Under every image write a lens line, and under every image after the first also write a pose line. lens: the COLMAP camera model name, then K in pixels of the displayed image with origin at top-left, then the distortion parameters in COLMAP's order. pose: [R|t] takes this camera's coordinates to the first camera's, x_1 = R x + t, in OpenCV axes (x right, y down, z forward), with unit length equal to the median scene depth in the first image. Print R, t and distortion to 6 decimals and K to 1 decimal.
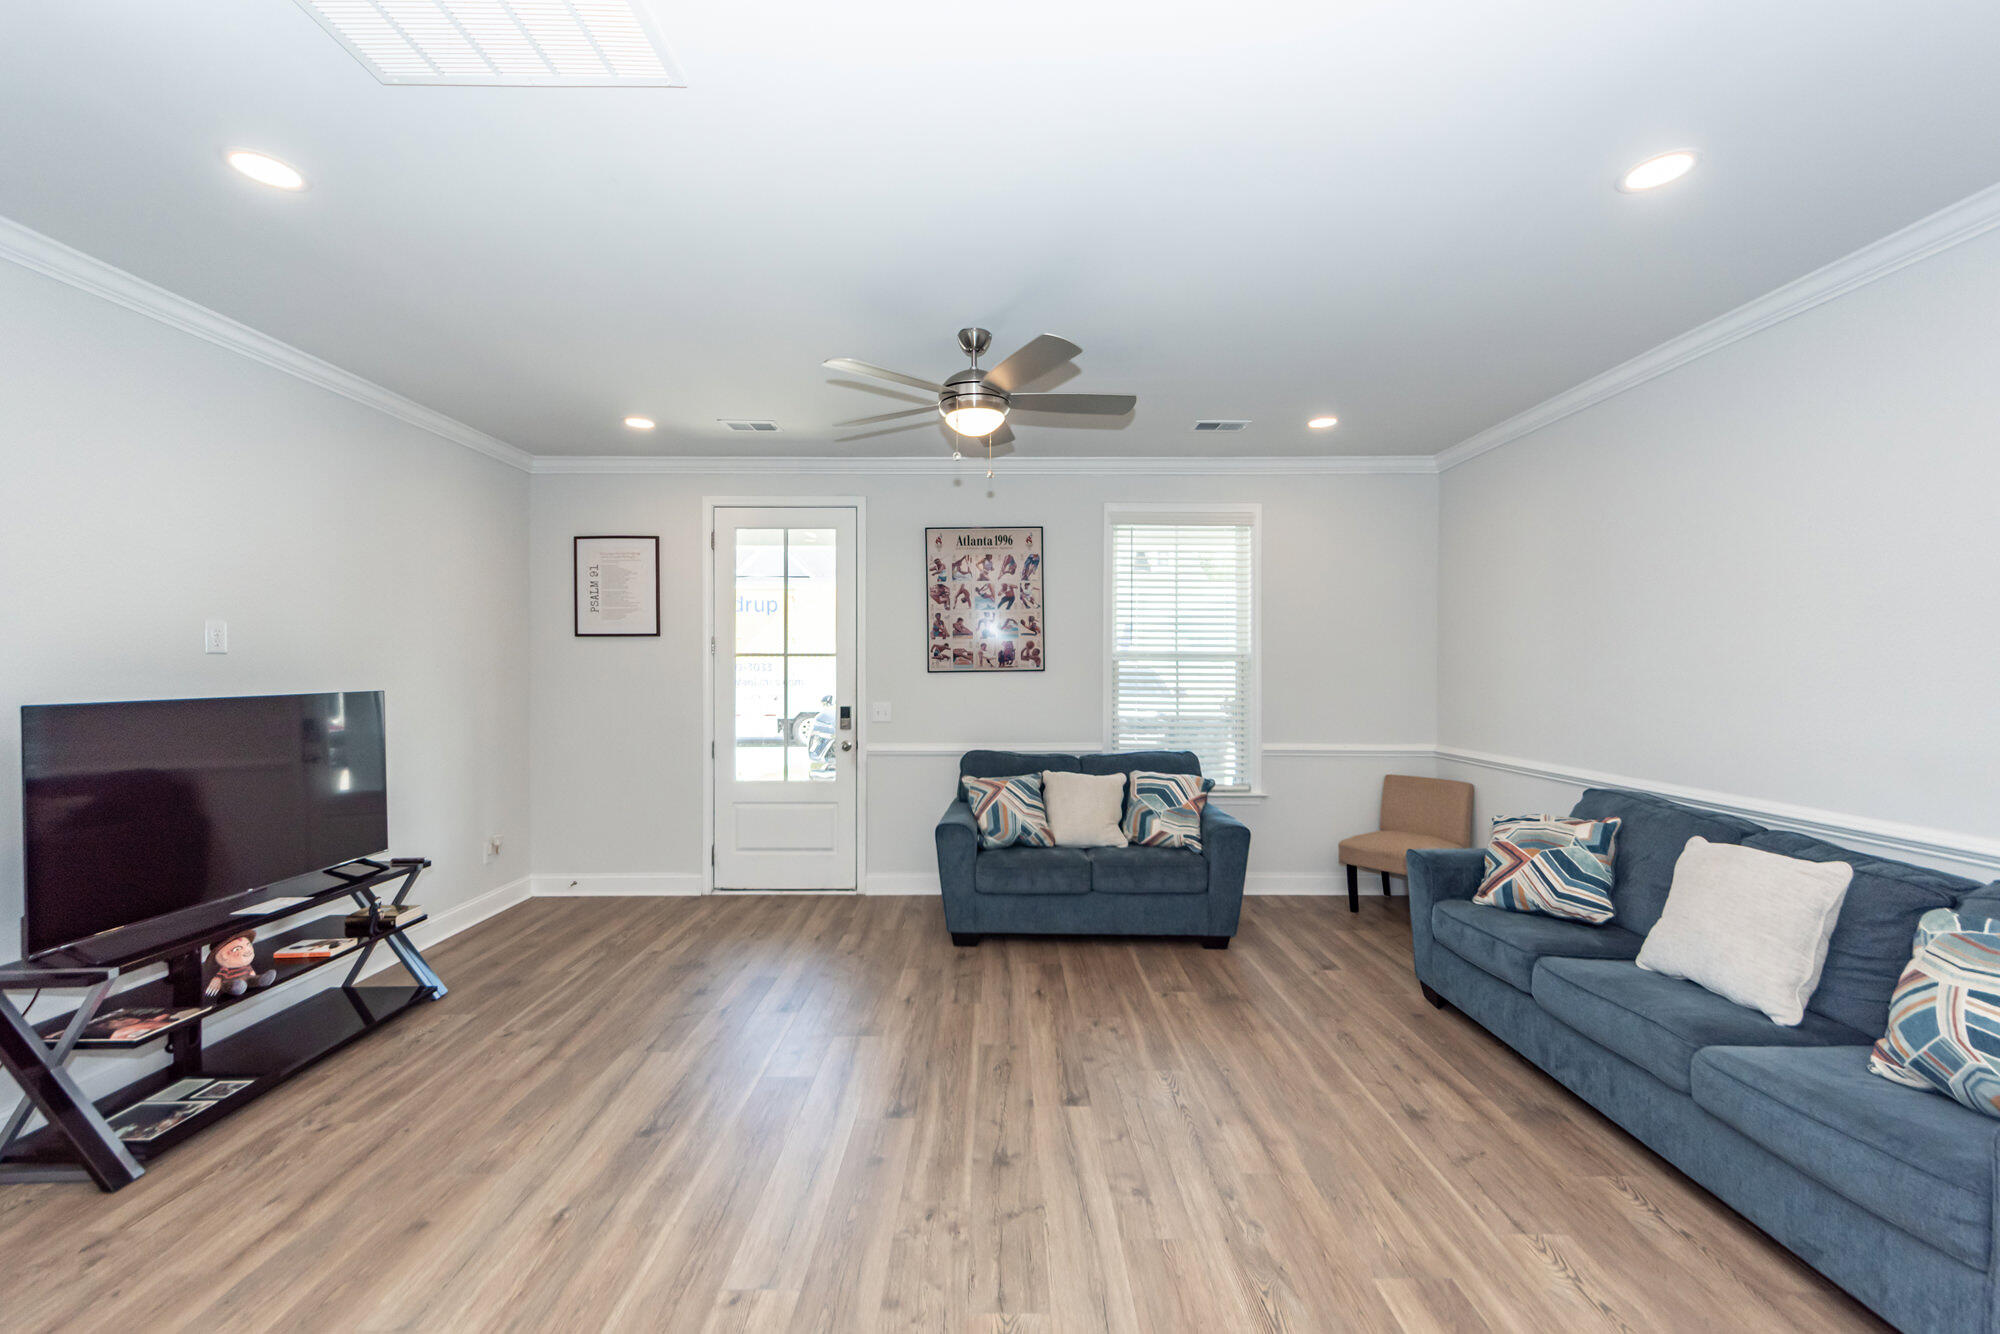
lens RADIAL K [[757.7, 0, 1000.0], [0, 757.7, 667.0], [0, 0, 1]] dist [-0.000065, -0.000228]
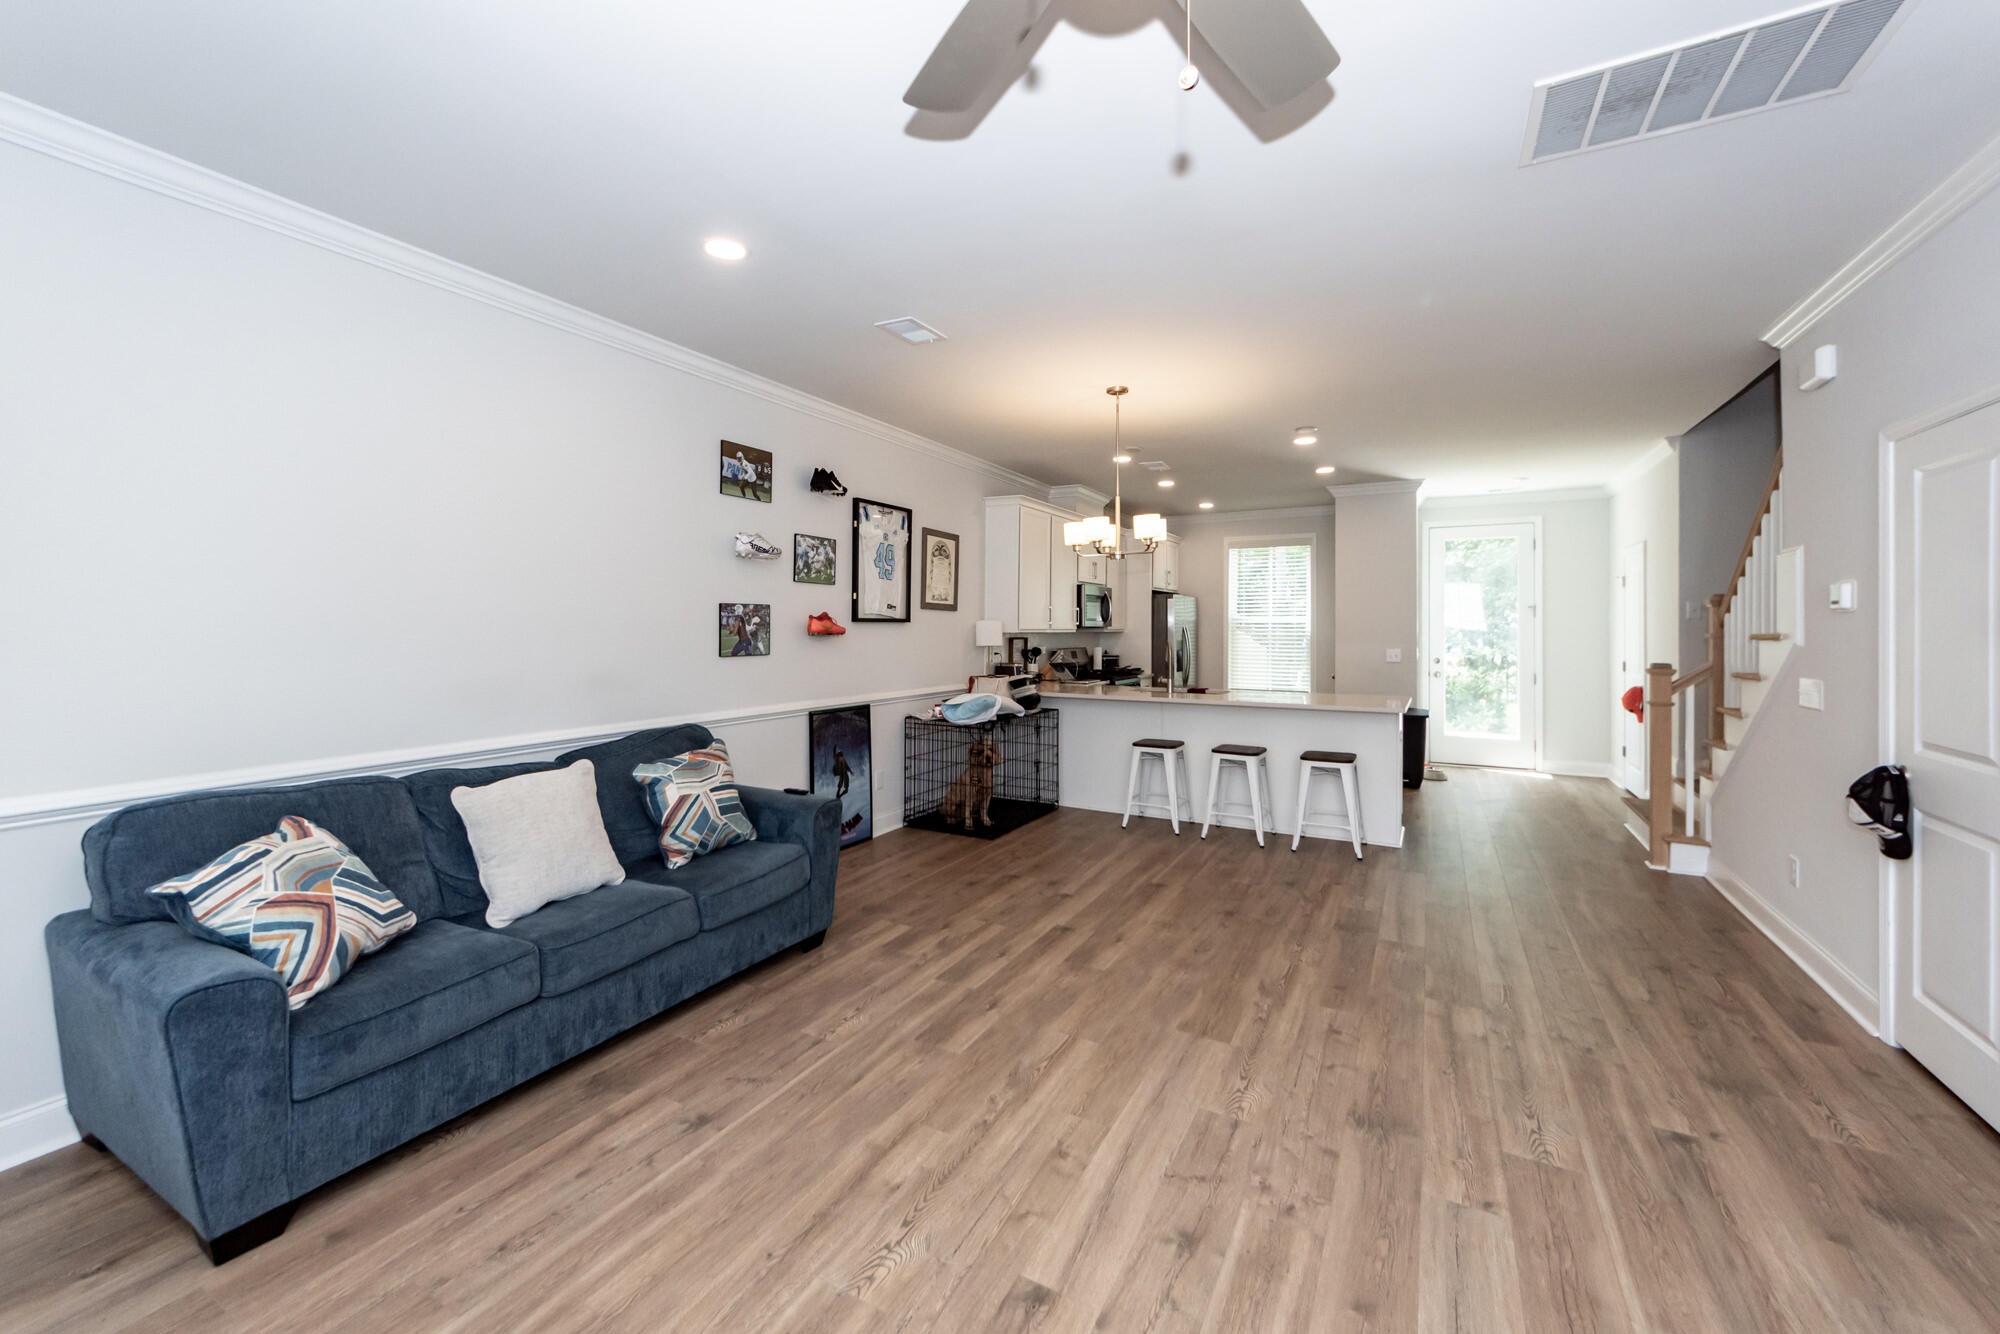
lens RADIAL K [[784.9, 0, 998.6], [0, 784.9, 625.7], [0, 0, 1]] dist [-0.007516, -0.000339]
pose [[-0.876647, -0.000888, 0.481133, -0.122805], [-0.000429, 0.999999, 0.001062, 0.007834], [-0.481133, 0.000725, -0.876647, 1.032333]]
